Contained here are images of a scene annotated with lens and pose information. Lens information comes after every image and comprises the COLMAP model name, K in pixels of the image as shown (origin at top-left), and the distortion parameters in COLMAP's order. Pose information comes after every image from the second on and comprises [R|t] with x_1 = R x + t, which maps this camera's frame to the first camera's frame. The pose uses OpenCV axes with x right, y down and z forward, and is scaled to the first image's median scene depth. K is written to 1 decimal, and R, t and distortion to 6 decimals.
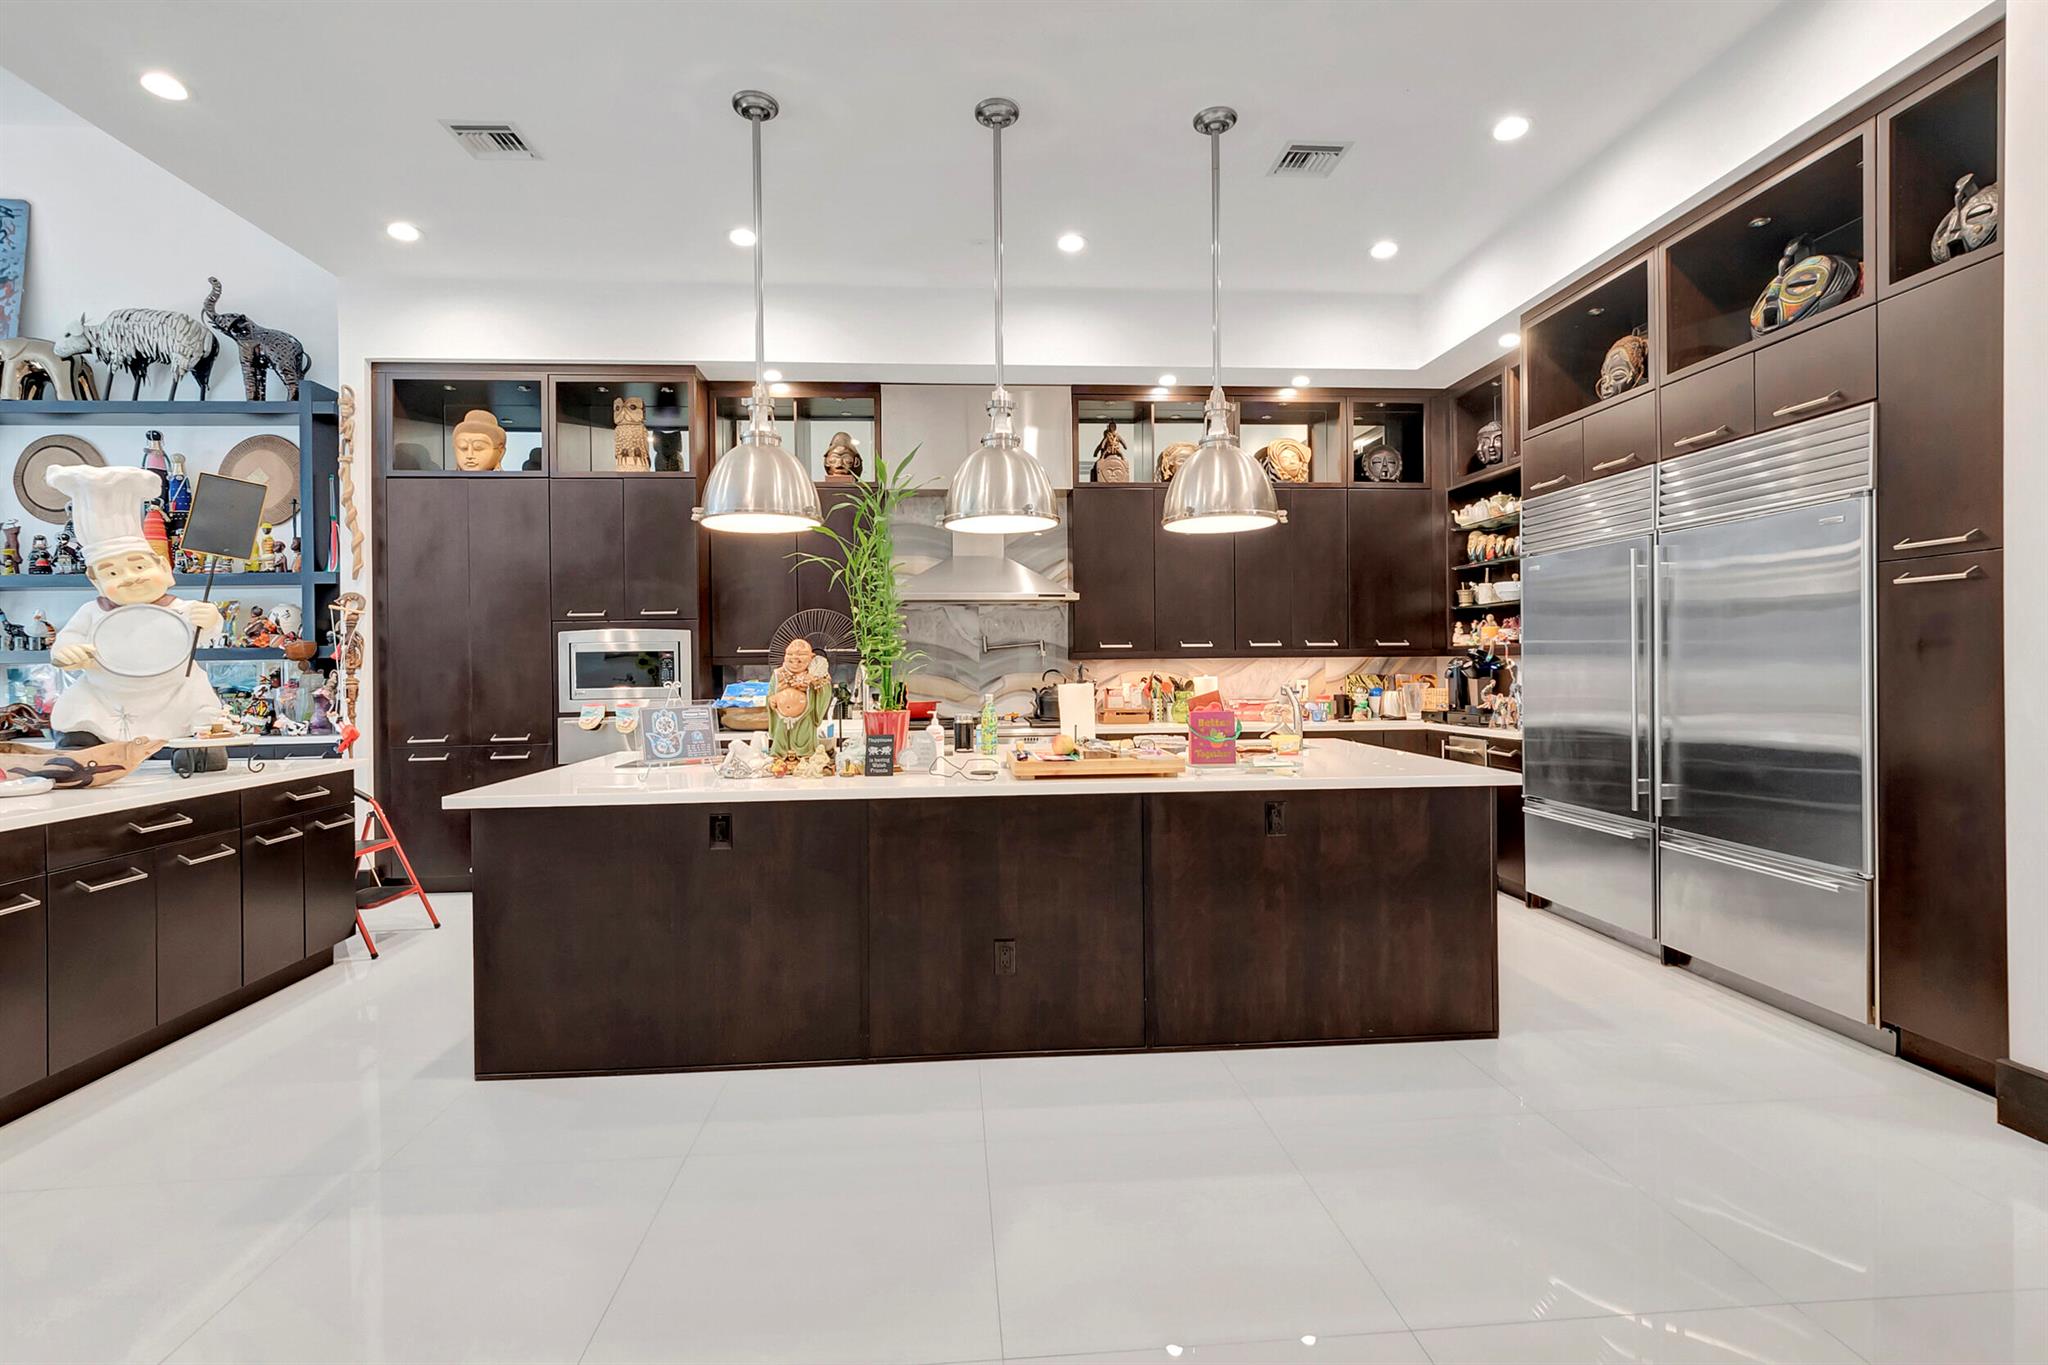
lens RADIAL K [[897.3, 0, 1024.0], [0, 897.3, 682.5], [0, 0, 1]] dist [0.002861, 0.000335]
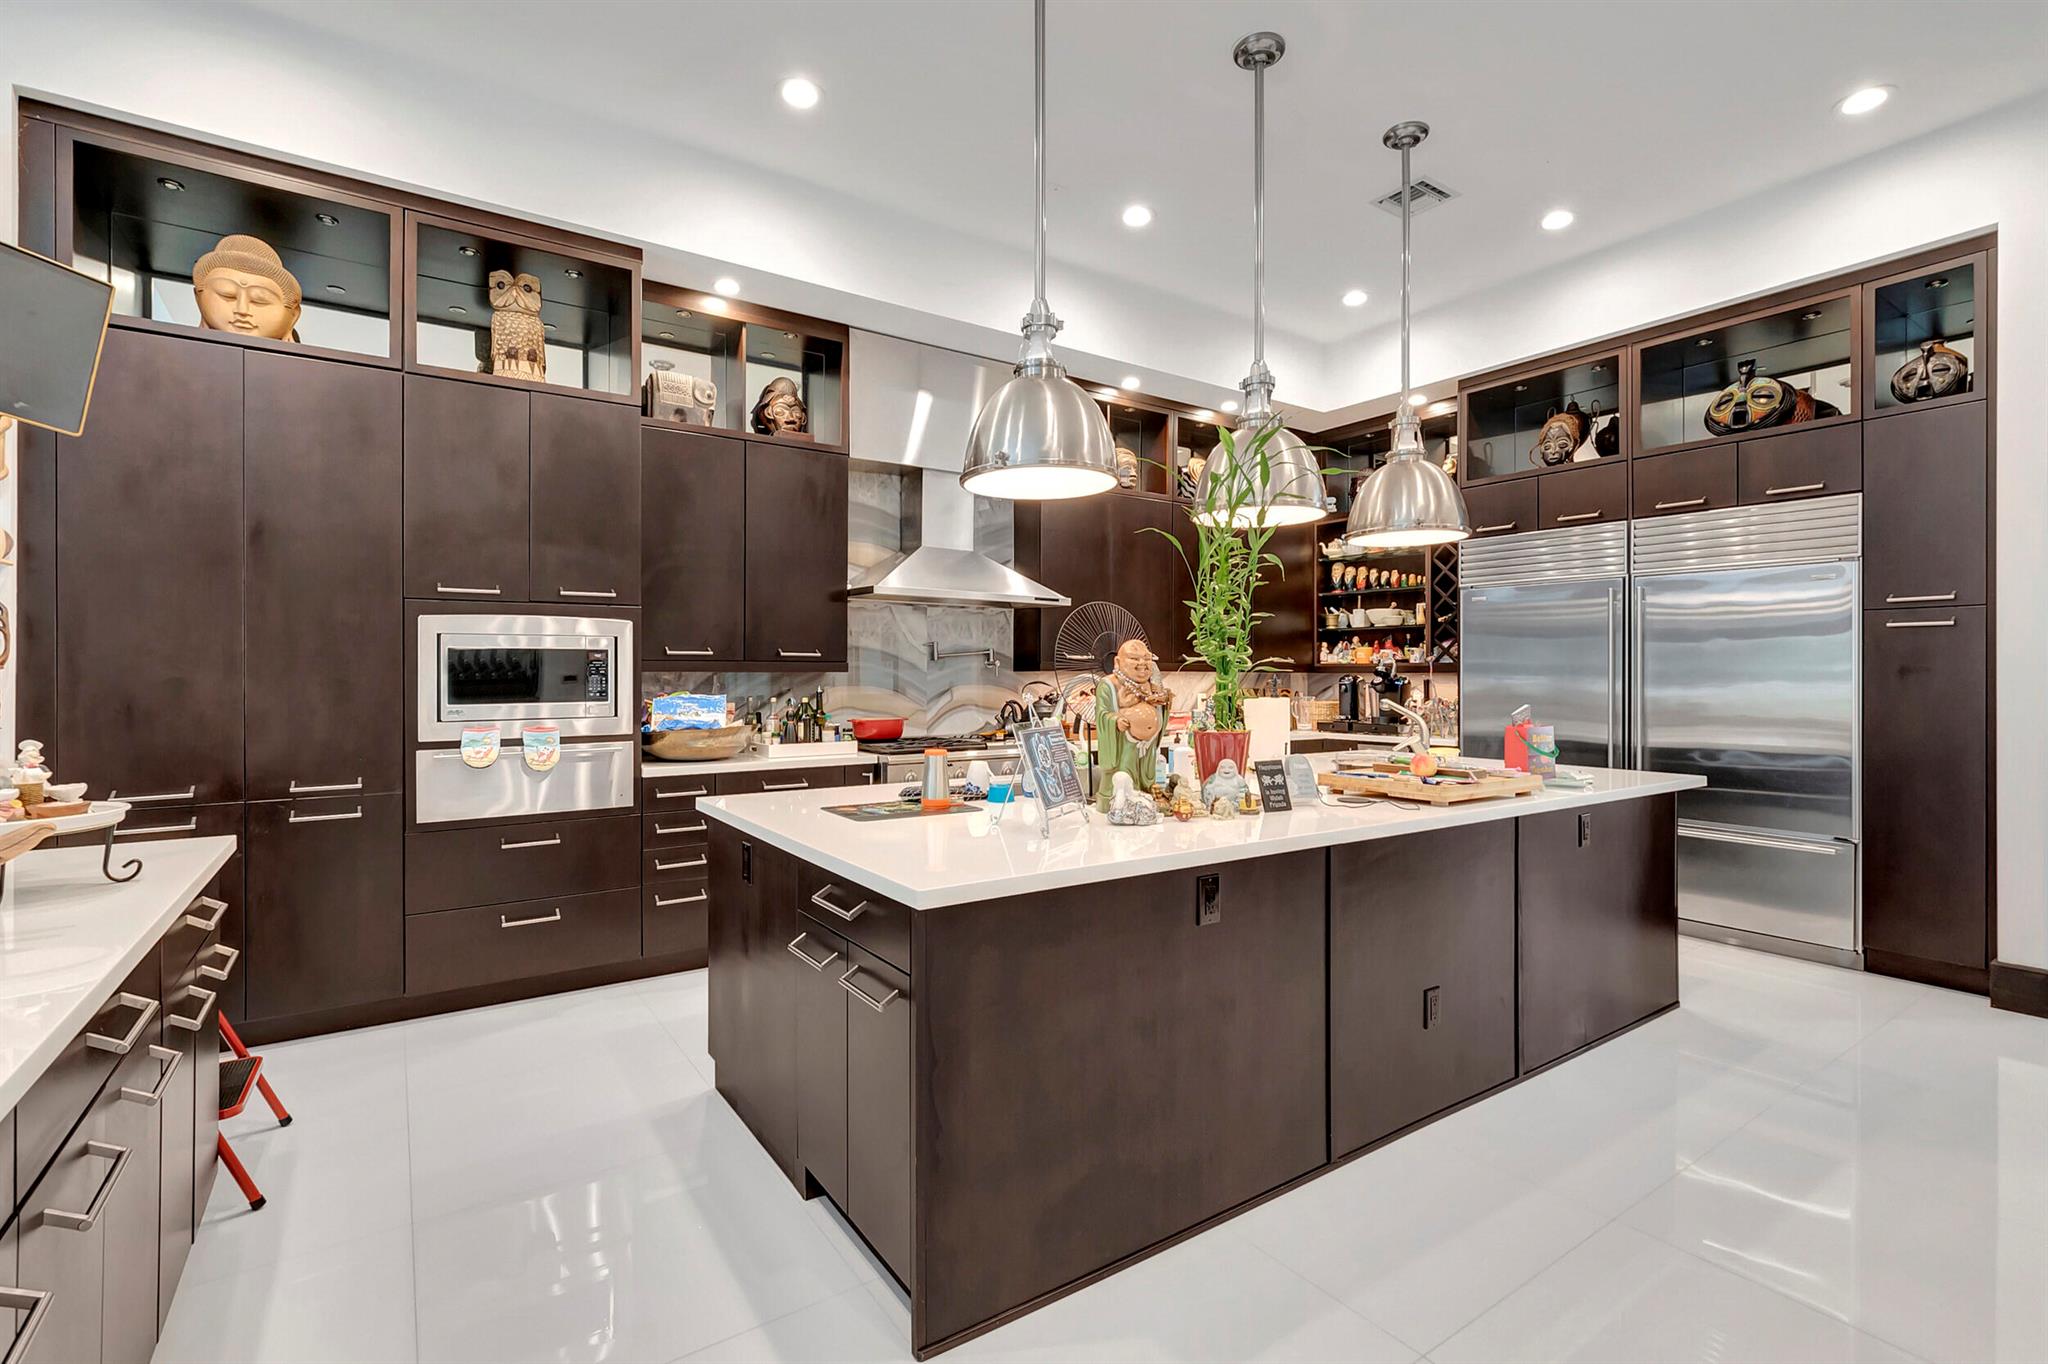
lens RADIAL K [[897.3, 0, 1024.0], [0, 897.3, 682.0], [0, 0, 1]] dist [0.002861, 0.000335]
pose [[0.872411, 0.009025, 0.488689, -0.449913], [-0.002156, 0.999891, -0.014617, -0.000624], [-0.488768, 0.011698, 0.872336, 0.235436]]
